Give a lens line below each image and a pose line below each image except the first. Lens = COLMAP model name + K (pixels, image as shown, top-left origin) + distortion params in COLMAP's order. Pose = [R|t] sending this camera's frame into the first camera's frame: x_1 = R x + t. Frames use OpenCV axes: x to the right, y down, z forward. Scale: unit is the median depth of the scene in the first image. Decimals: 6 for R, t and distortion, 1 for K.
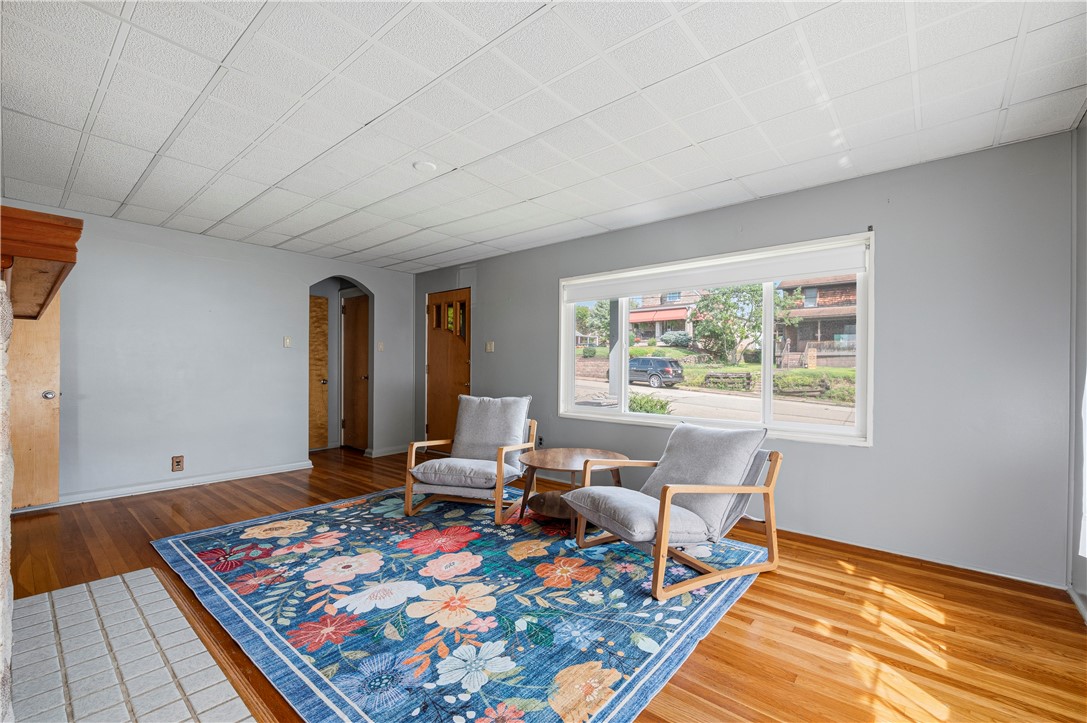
lens RADIAL K [[455.6, 0, 548.0], [0, 455.6, 371.5], [0, 0, 1]] dist [0.000589, -0.000487]
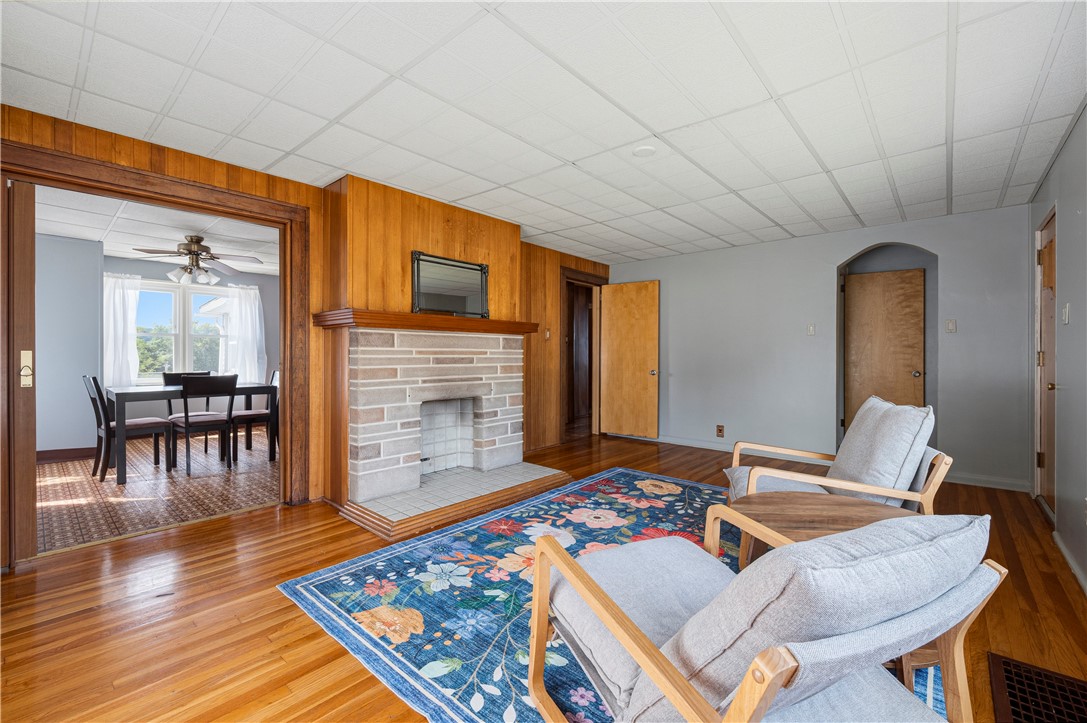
lens RADIAL K [[455.6, 0, 545.2], [0, 455.6, 353.6], [0, 0, 1]] dist [0.000589, -0.000487]
pose [[-0.014100, -0.009423, -0.999856, 0.795294], [-0.009267, 0.999914, -0.009293, 0.001870], [0.999858, 0.009135, -0.014186, 0.884637]]
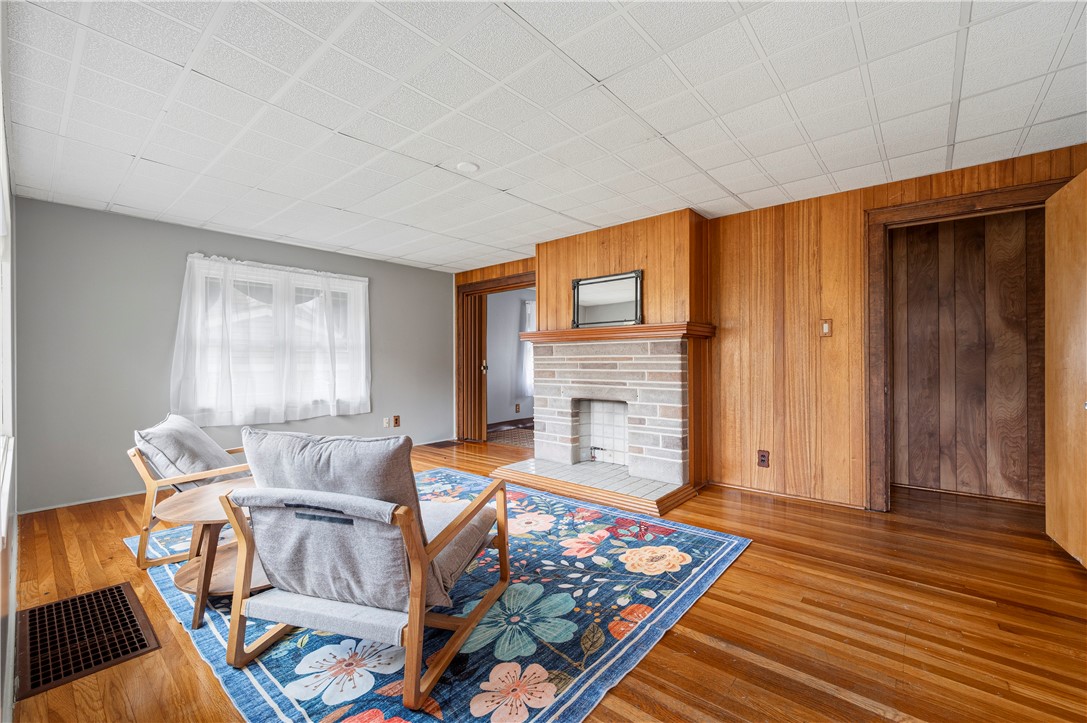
lens RADIAL K [[455.6, 0, 551.4], [0, 455.6, 356.7], [0, 0, 1]] dist [0.000589, -0.000487]
pose [[-0.999998, -0.001140, -0.001564, -0.506466], [-0.001136, 0.999997, -0.002133, -0.016711], [0.001567, -0.002131, -0.999997, 2.255692]]
